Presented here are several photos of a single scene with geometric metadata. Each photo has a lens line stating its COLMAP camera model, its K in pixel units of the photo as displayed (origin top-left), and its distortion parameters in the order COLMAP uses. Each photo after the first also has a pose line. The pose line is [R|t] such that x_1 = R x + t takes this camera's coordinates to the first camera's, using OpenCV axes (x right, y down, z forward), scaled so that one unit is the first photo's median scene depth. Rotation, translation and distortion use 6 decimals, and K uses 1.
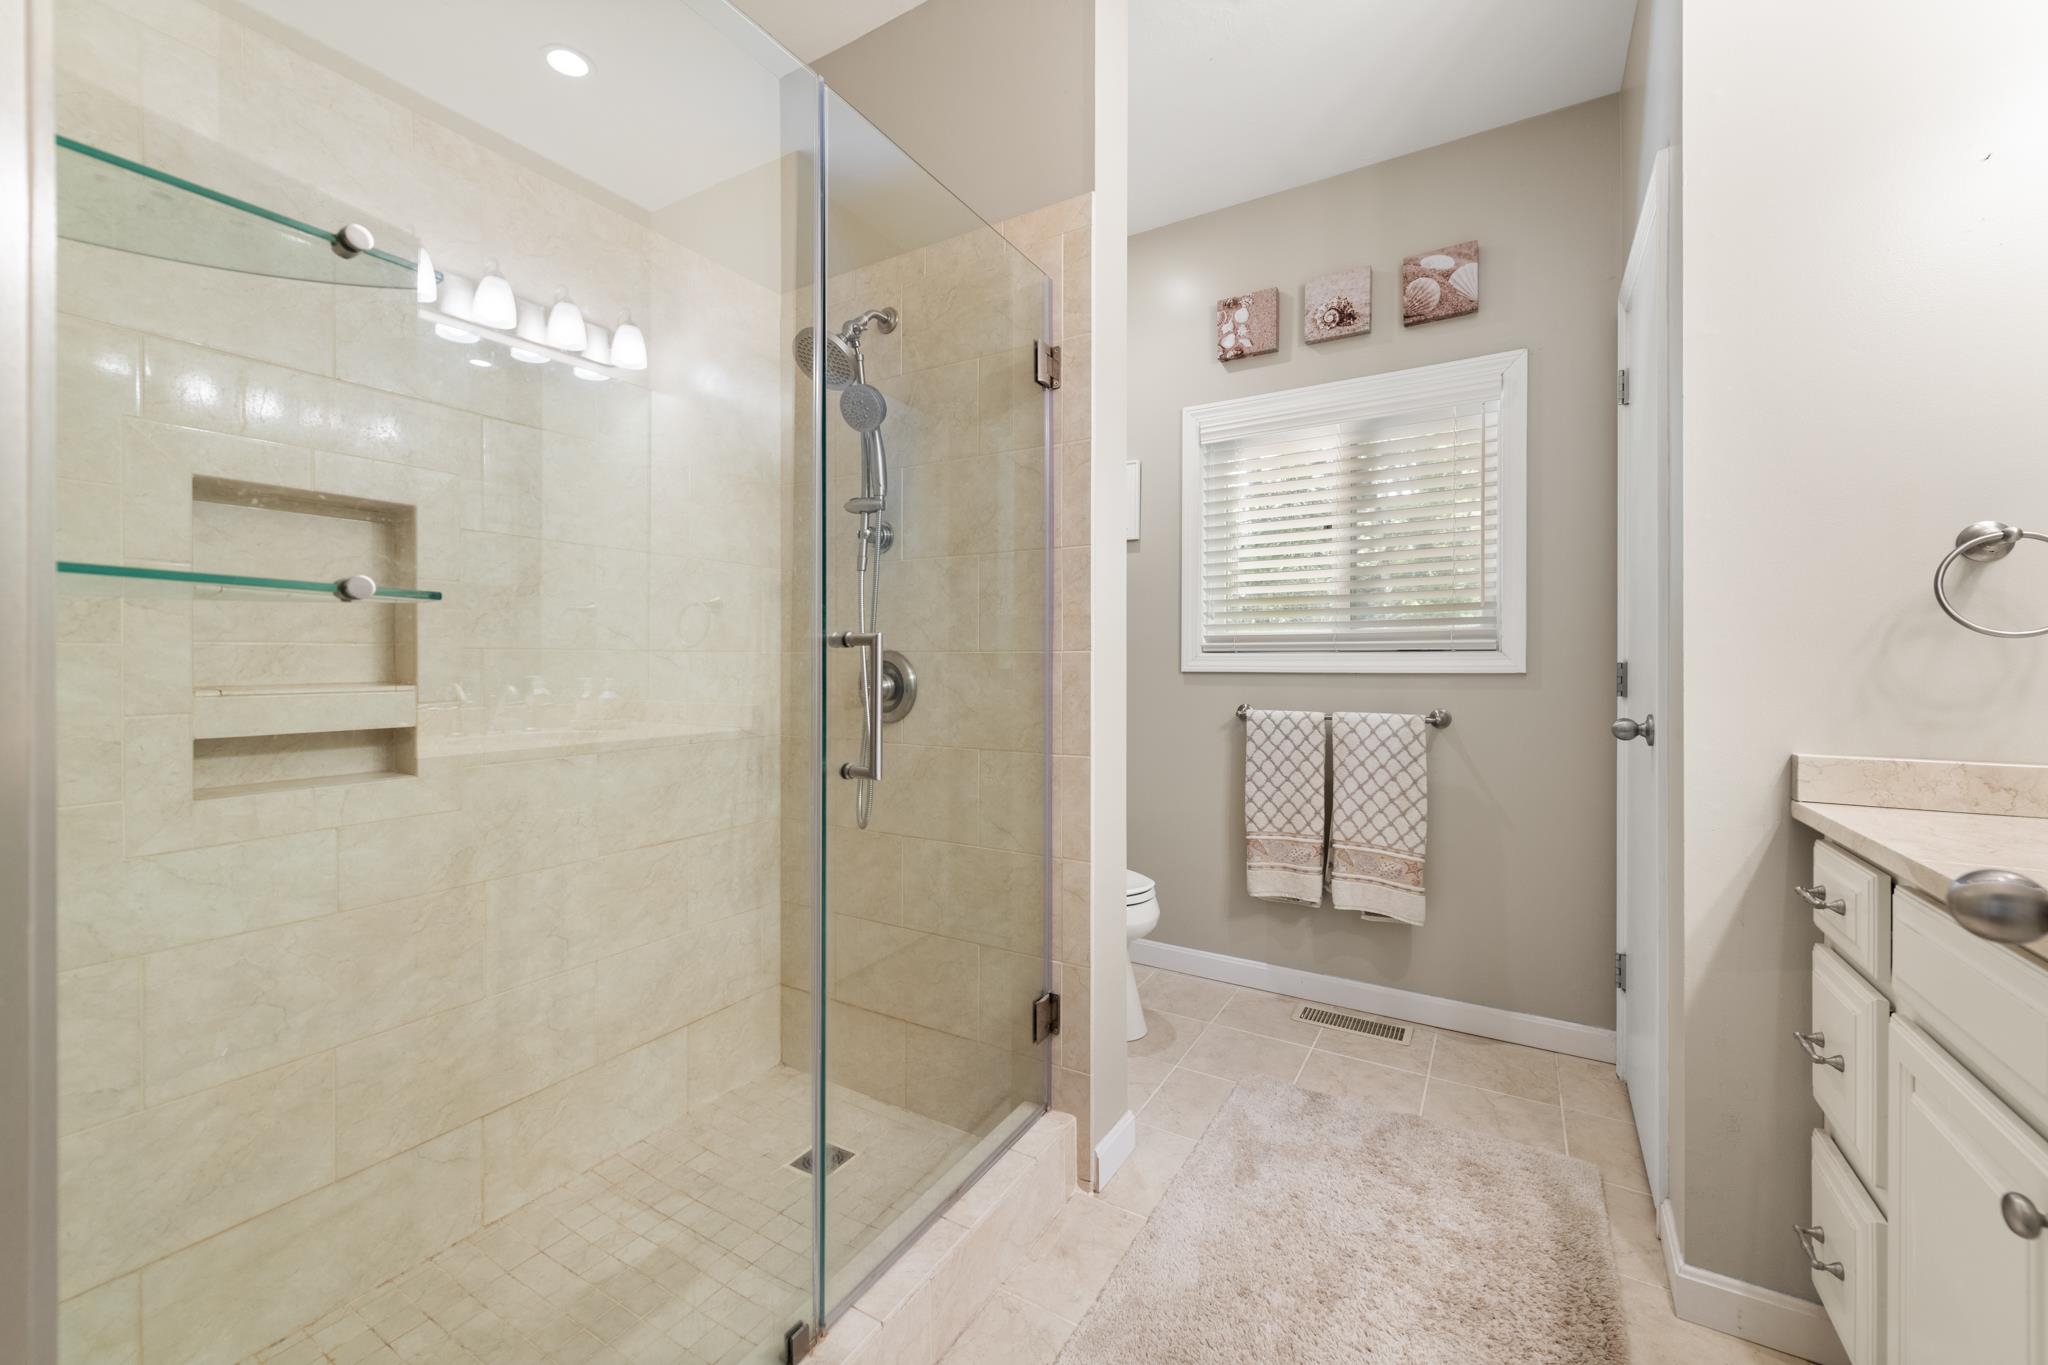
lens RADIAL K [[802.5, 0, 1025.9], [0, 802.5, 668.0], [0, 0, 1]] dist [0.008966, -0.002152]
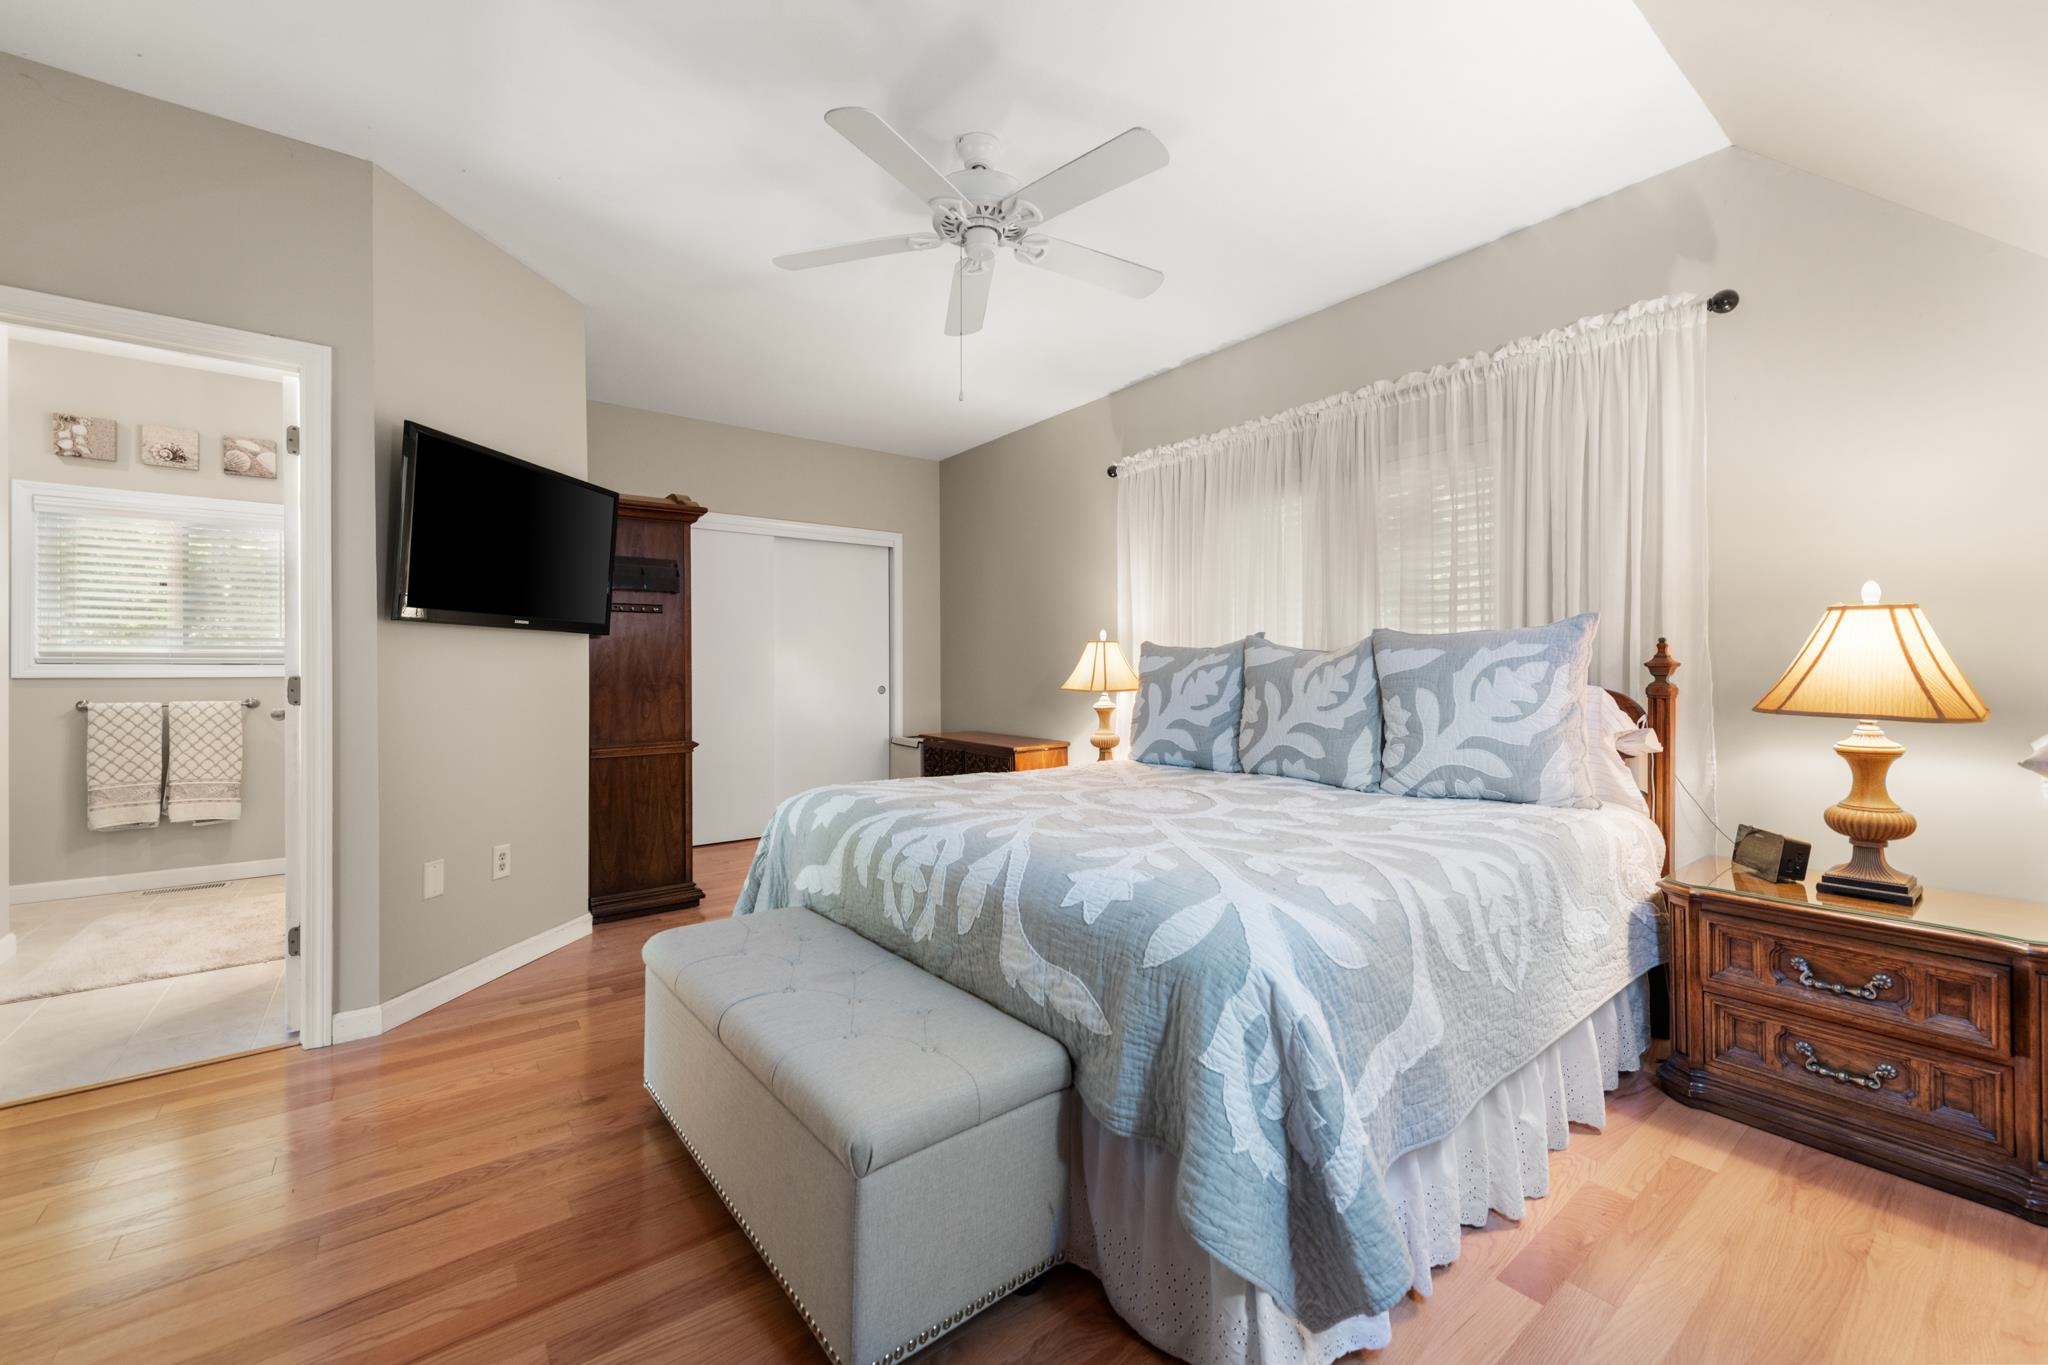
lens RADIAL K [[802.5, 0, 1029.5], [0, 802.5, 675.2], [0, 0, 1]] dist [0.008966, -0.002152]
pose [[0.373416, 0.000479, 0.927664, -0.472994], [0.009739, 0.999943, -0.004437, 0.025387], [-0.927613, 0.010691, 0.373390, -1.194729]]
